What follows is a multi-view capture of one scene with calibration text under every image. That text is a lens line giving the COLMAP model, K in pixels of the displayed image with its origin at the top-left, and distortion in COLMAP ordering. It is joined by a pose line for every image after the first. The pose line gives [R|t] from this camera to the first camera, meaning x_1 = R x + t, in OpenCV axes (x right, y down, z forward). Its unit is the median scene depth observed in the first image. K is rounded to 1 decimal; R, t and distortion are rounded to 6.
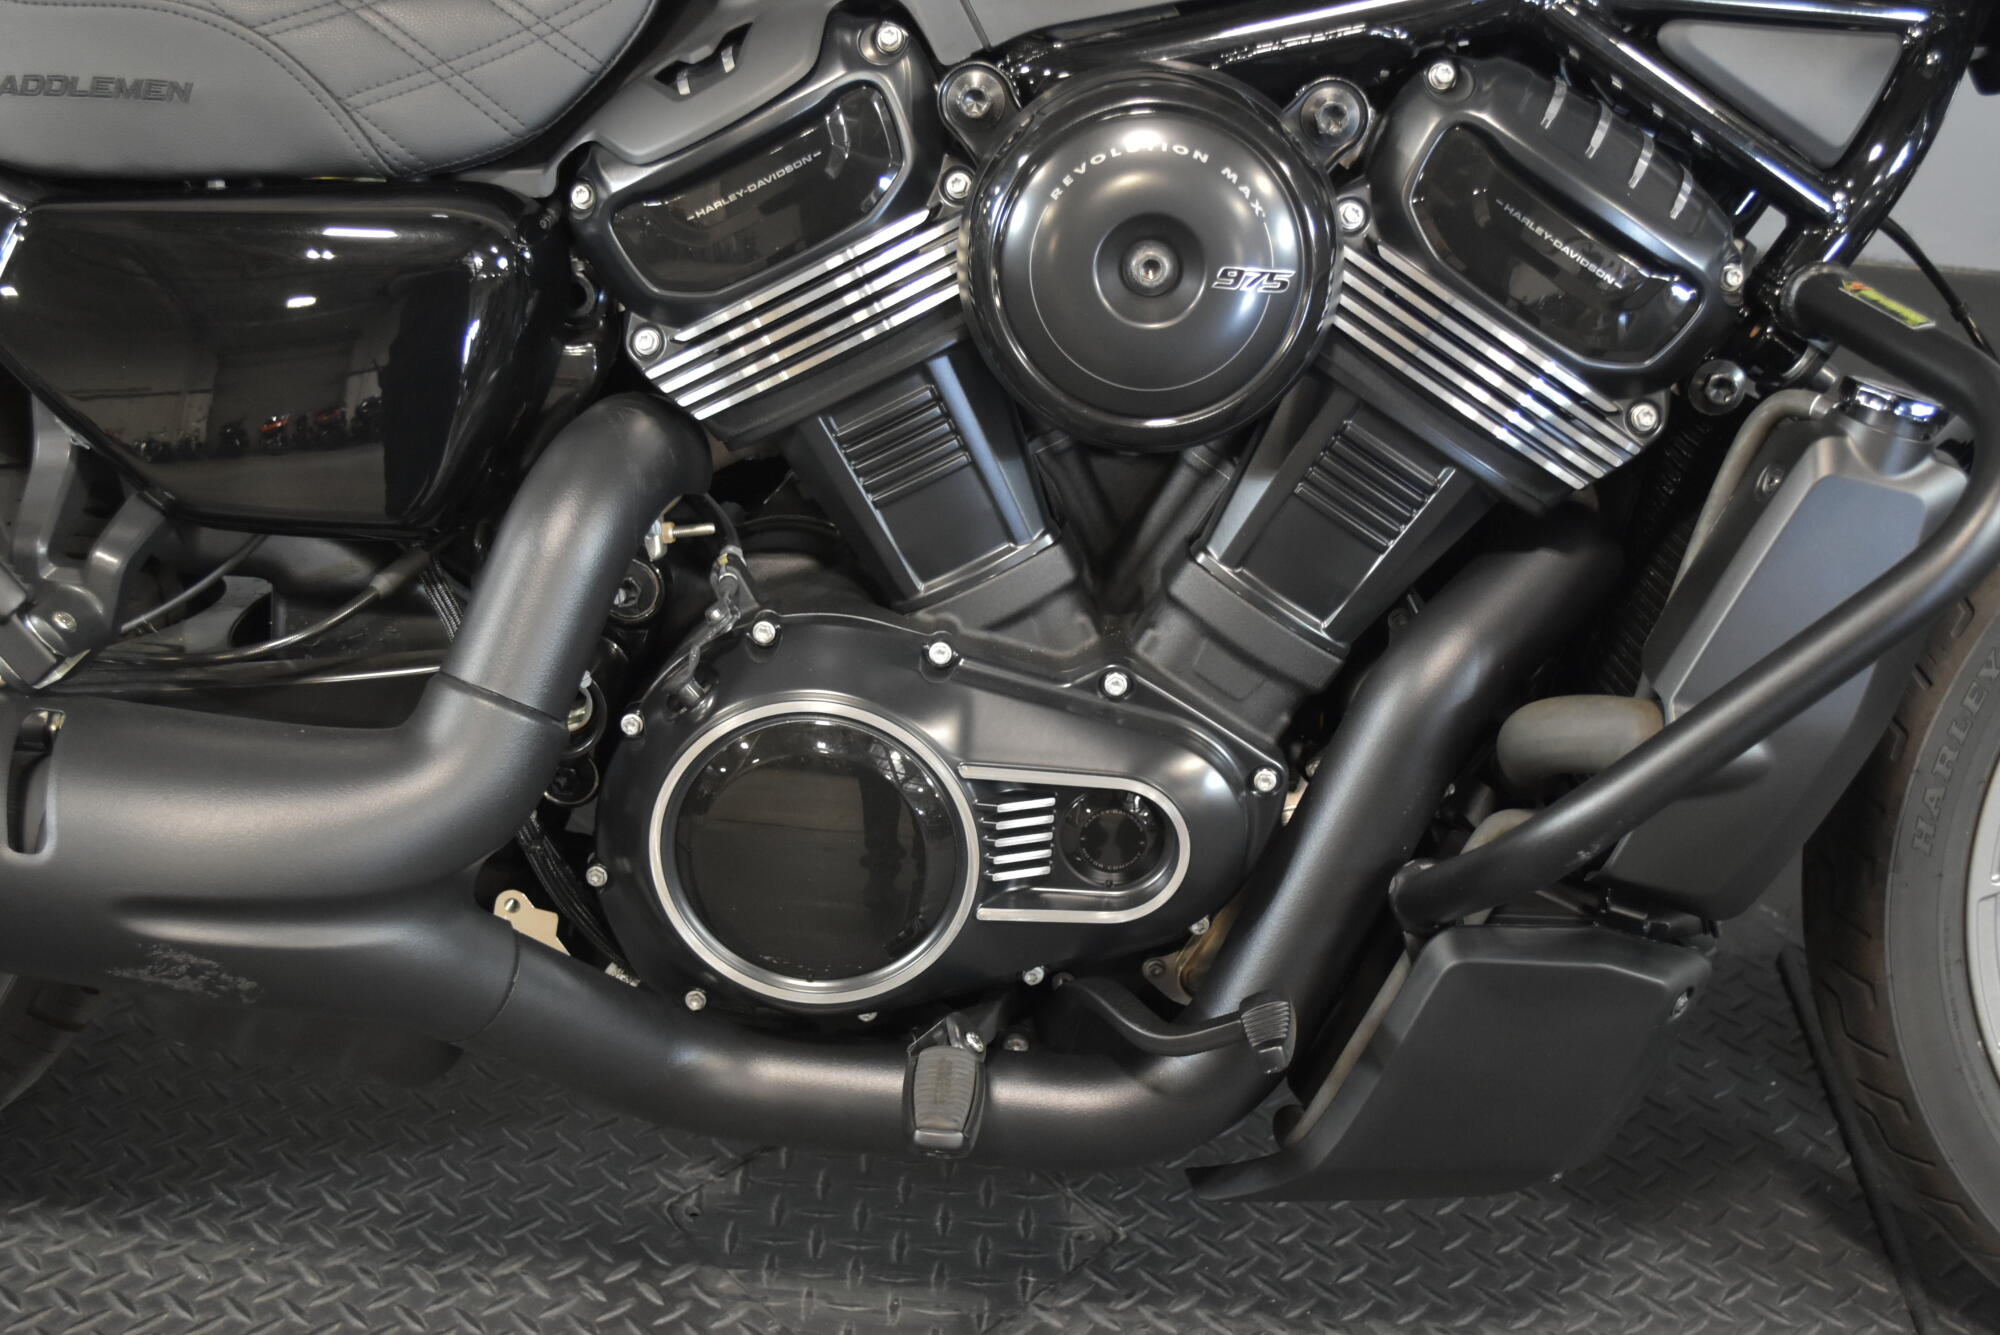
lens RADIAL K [[2473.9, 0, 1000.0], [0, 2473.9, 667.5], [0, 0, 1]] dist [-0.019800, 0.012019]
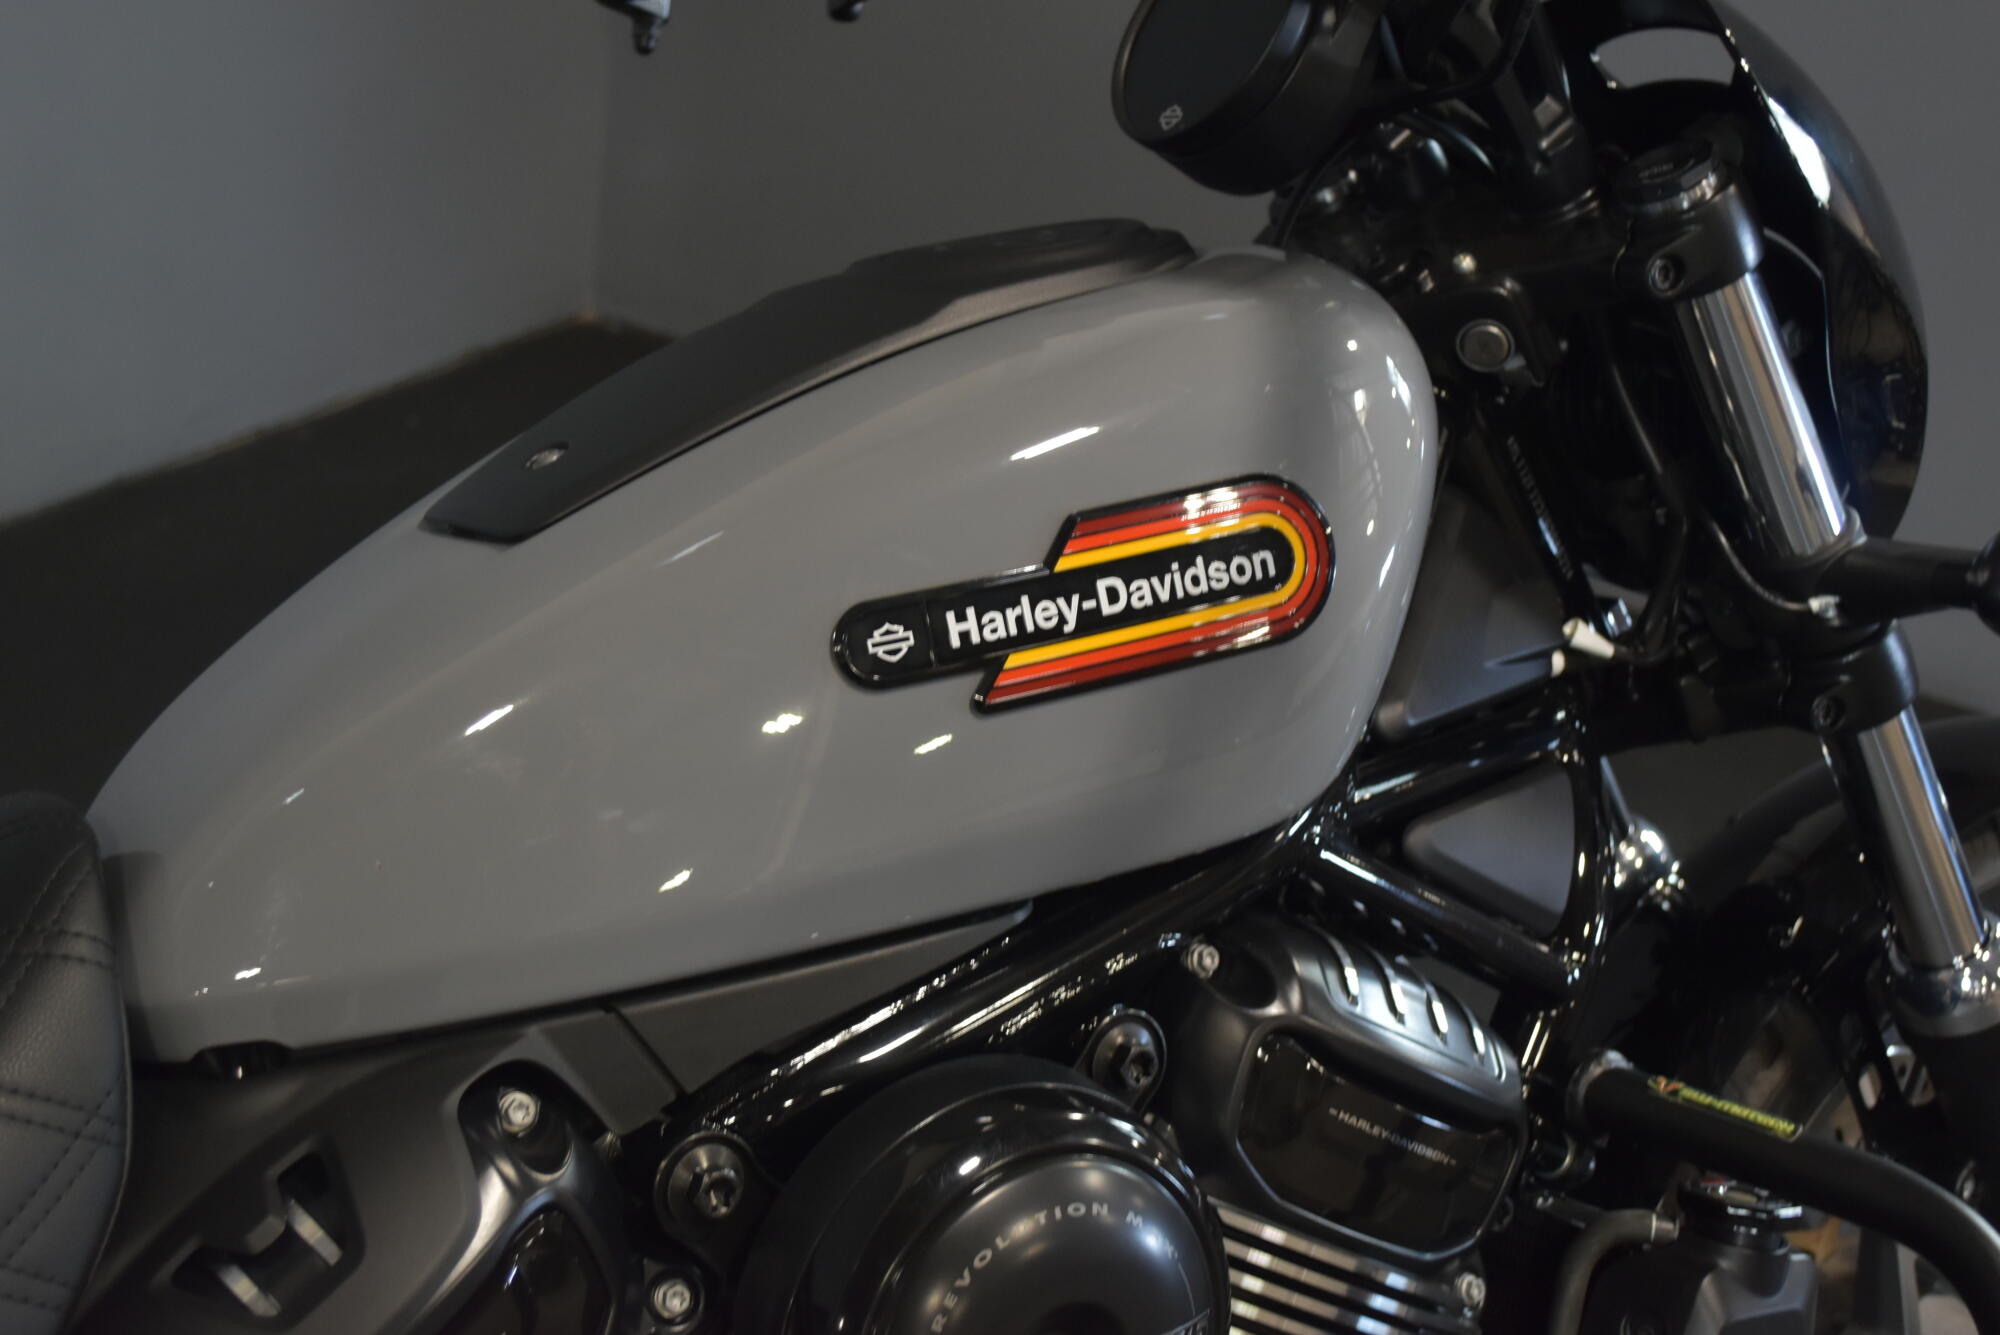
lens RADIAL K [[2644.9, 0, 1000.0], [0, 2644.9, 667.5], [0, 0, 1]] dist [-0.015421, -0.015378]
pose [[0.789486, -0.205608, 0.578306, -0.322569], [0.245860, 0.969264, 0.008966, -0.340988], [-0.562374, 0.135104, 0.815771, 0.334528]]
